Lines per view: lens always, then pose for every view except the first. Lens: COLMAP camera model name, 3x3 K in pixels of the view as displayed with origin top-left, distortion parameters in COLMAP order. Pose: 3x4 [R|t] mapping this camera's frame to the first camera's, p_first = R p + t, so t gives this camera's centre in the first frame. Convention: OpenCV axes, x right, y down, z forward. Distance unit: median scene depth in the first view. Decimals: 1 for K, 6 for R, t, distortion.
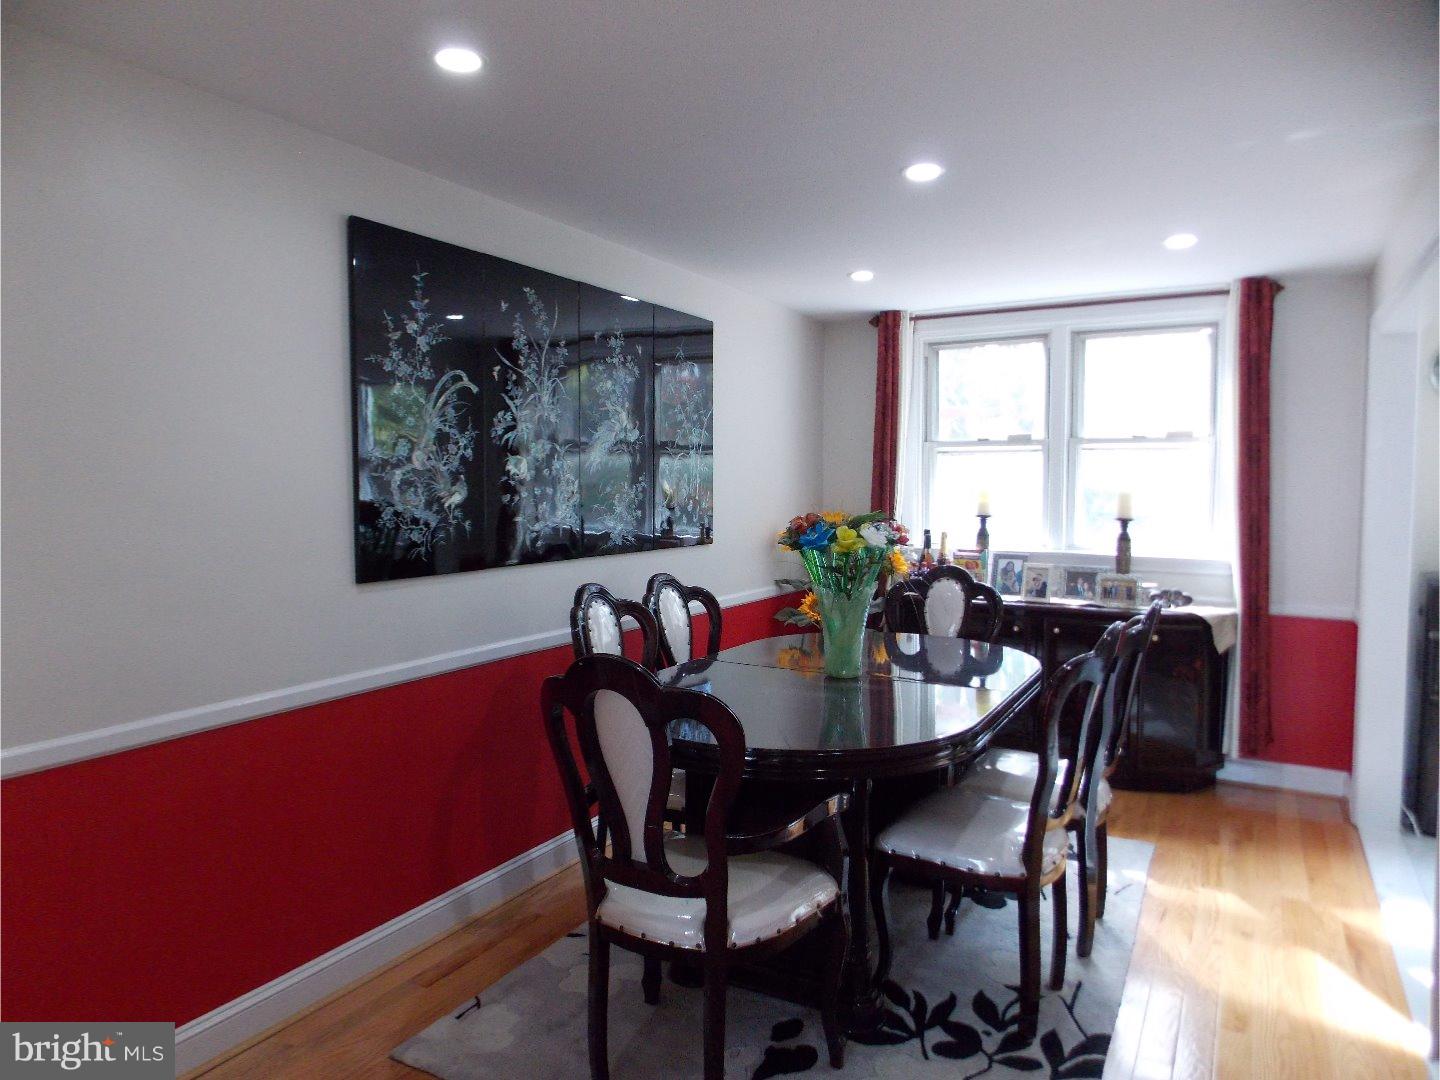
lens RADIAL K [[970.9, 0, 698.5], [0, 970.9, 520.2], [0, 0, 1]] dist [0.031445, -0.001468]
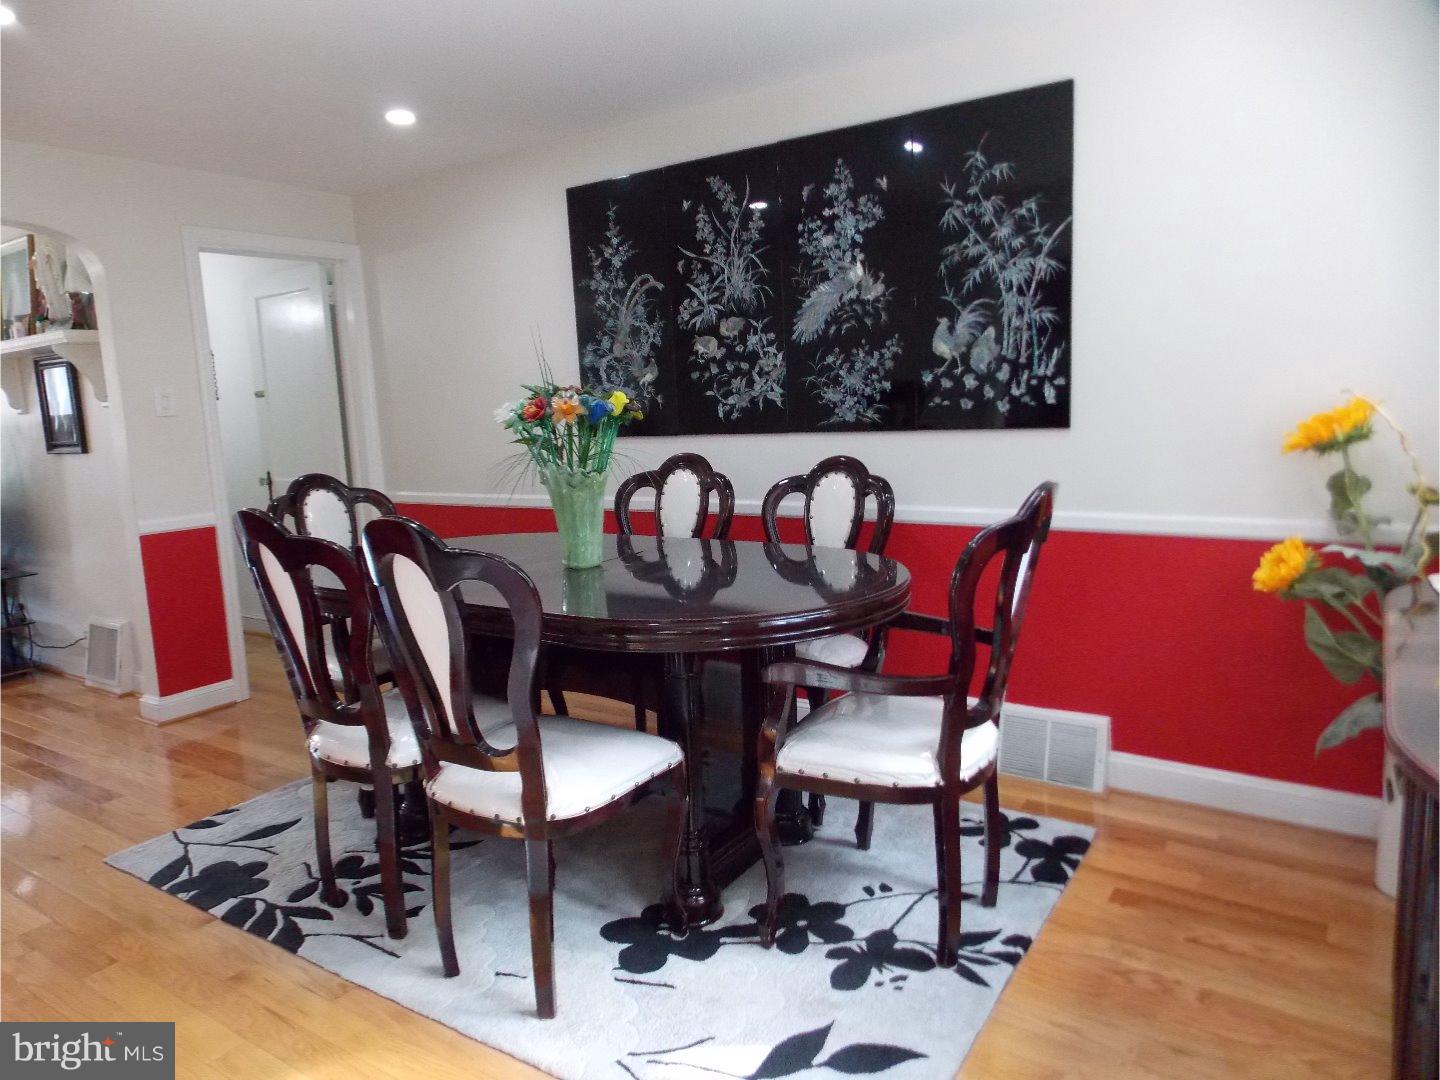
lens RADIAL K [[970.9, 0, 731.5], [0, 970.9, 517.3], [0, 0, 1]] dist [0.031445, -0.001468]
pose [[-0.074811, 0.123814, -0.989481, 0.946237], [0.003865, 0.992291, 0.123873, 0.001933], [0.997190, 0.005443, -0.074713, 1.111743]]
